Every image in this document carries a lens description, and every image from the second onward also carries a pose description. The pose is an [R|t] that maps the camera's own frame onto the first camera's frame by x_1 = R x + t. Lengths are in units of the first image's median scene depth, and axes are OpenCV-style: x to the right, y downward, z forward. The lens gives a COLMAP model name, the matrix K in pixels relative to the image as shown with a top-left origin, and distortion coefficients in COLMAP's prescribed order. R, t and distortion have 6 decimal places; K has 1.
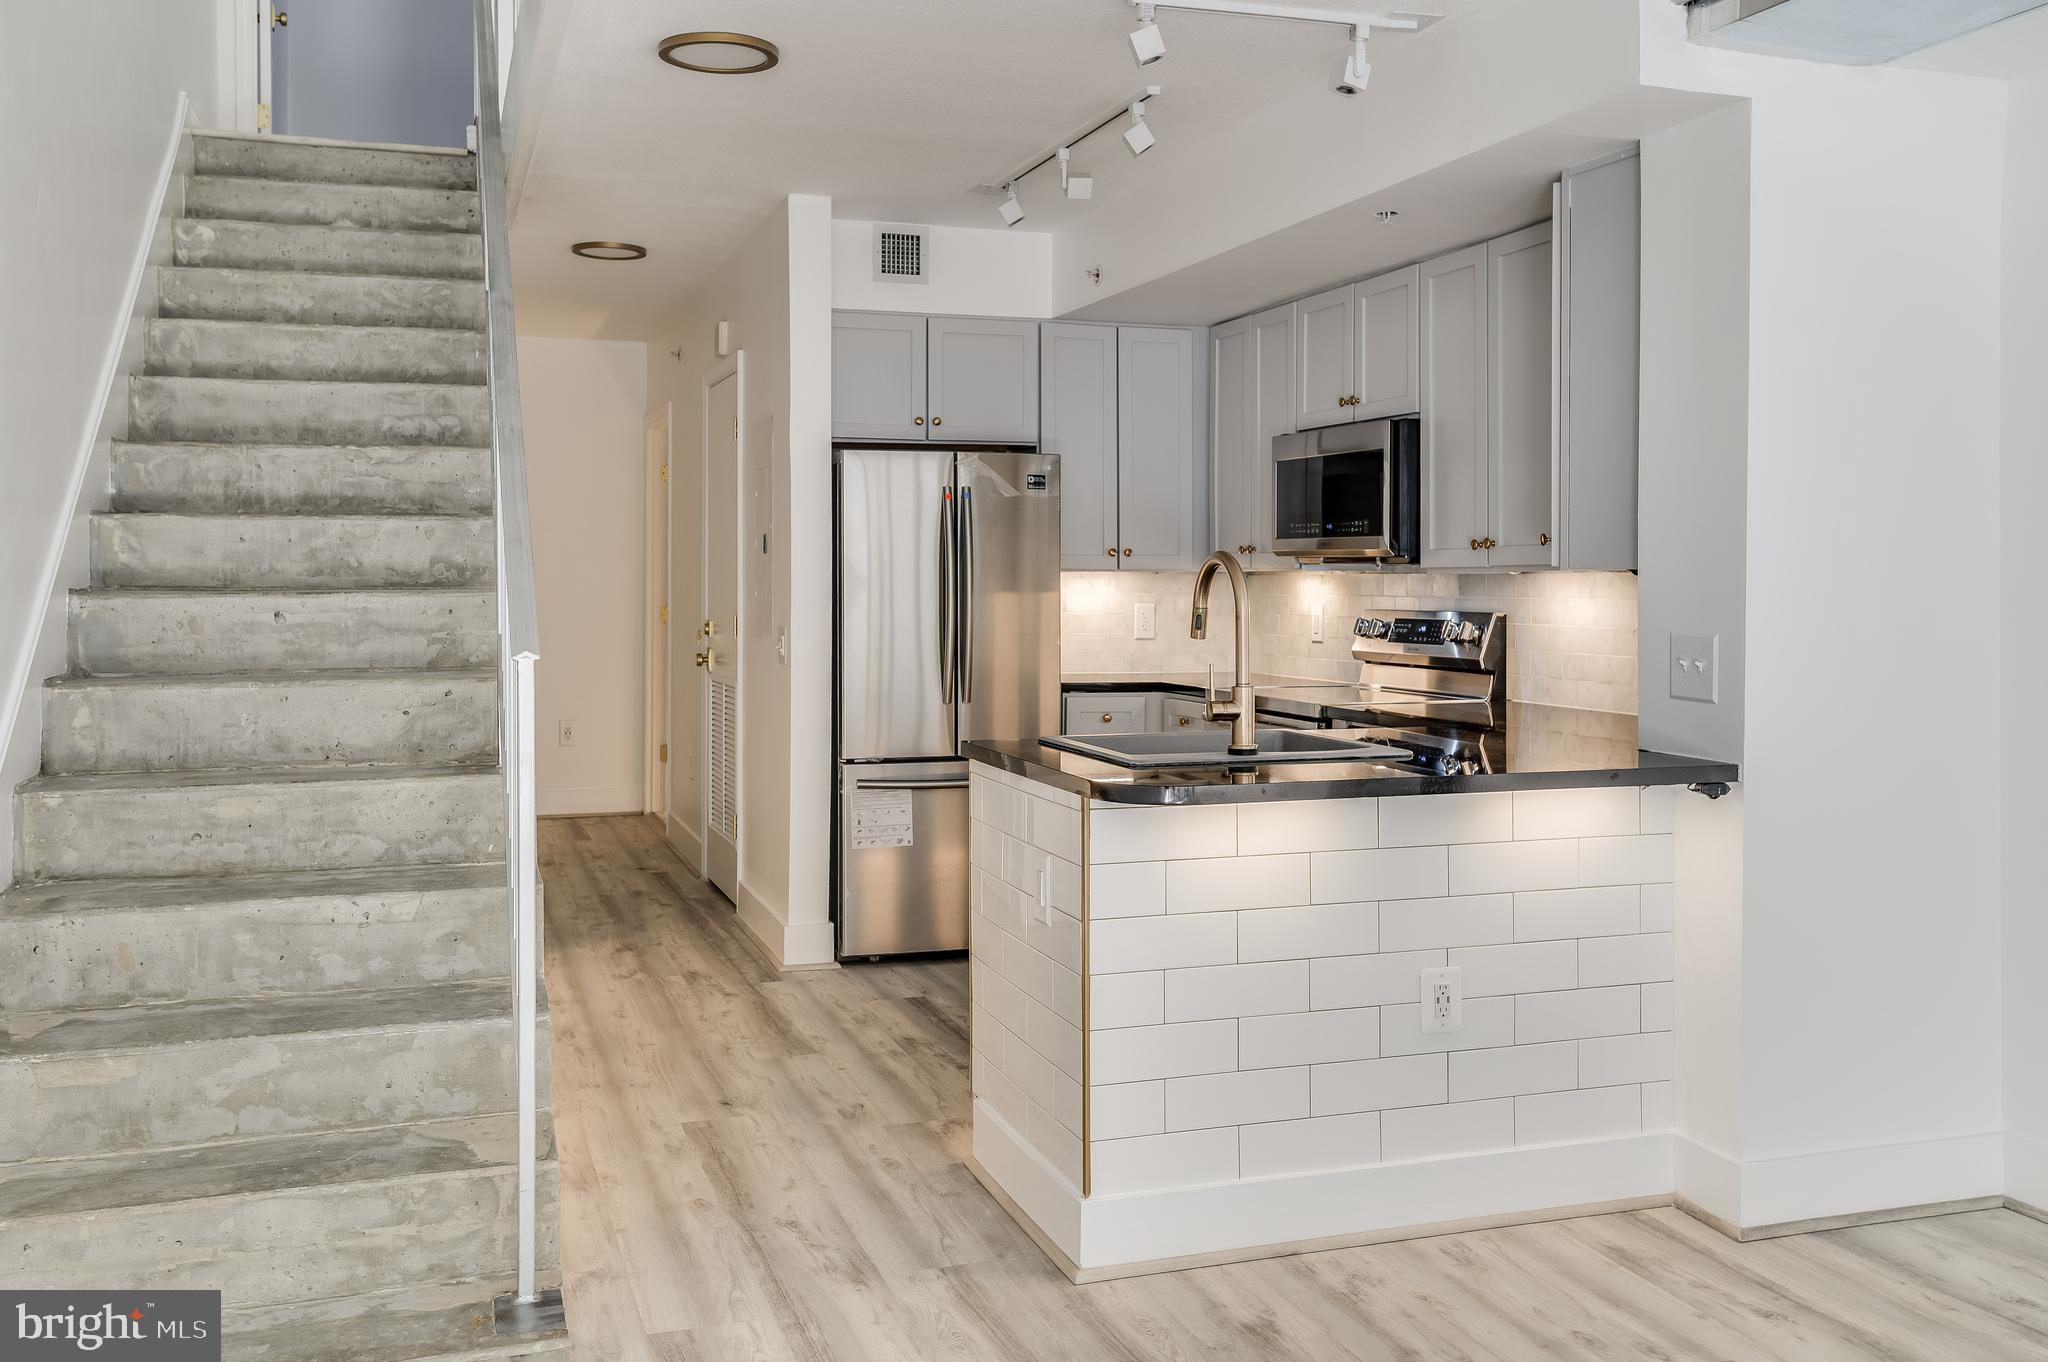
lens RADIAL K [[1663.0, 0, 1024.0], [0, 1663.0, 681.0], [0, 0, 1]] dist [0.054885, -0.000323]
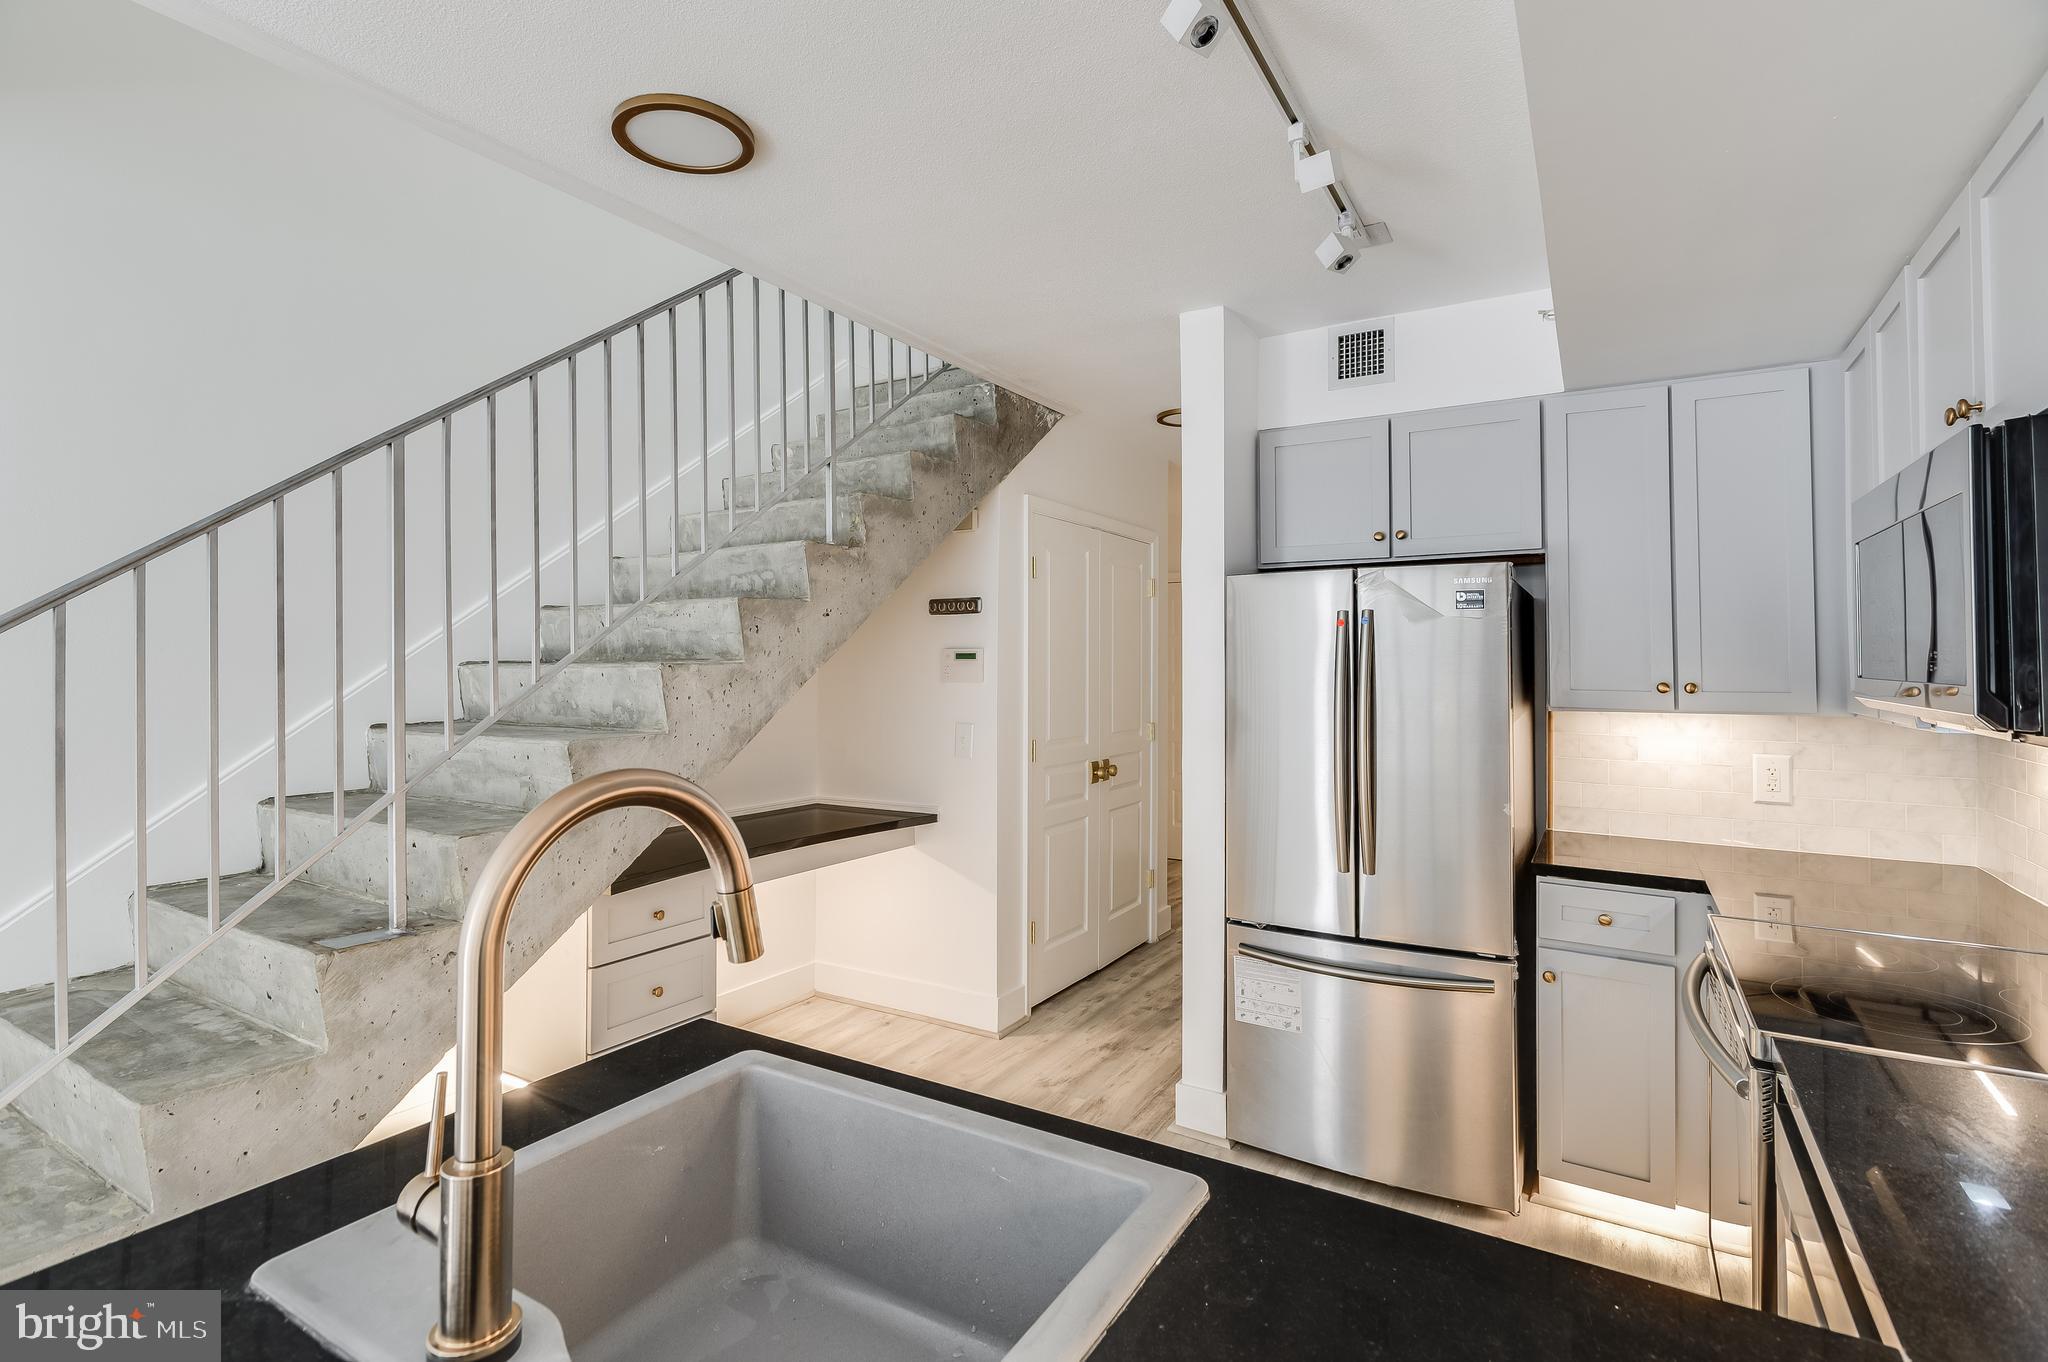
lens RADIAL K [[984.4, 0, 1024.0], [0, 984.4, 681.0], [0, 0, 1]] dist [-0.002081, -0.000175]
pose [[0.664728, 0.010953, -0.747006, 0.222221], [-0.051980, 0.998147, -0.031619, -0.059756], [0.745275, 0.059848, 0.664065, 0.574752]]
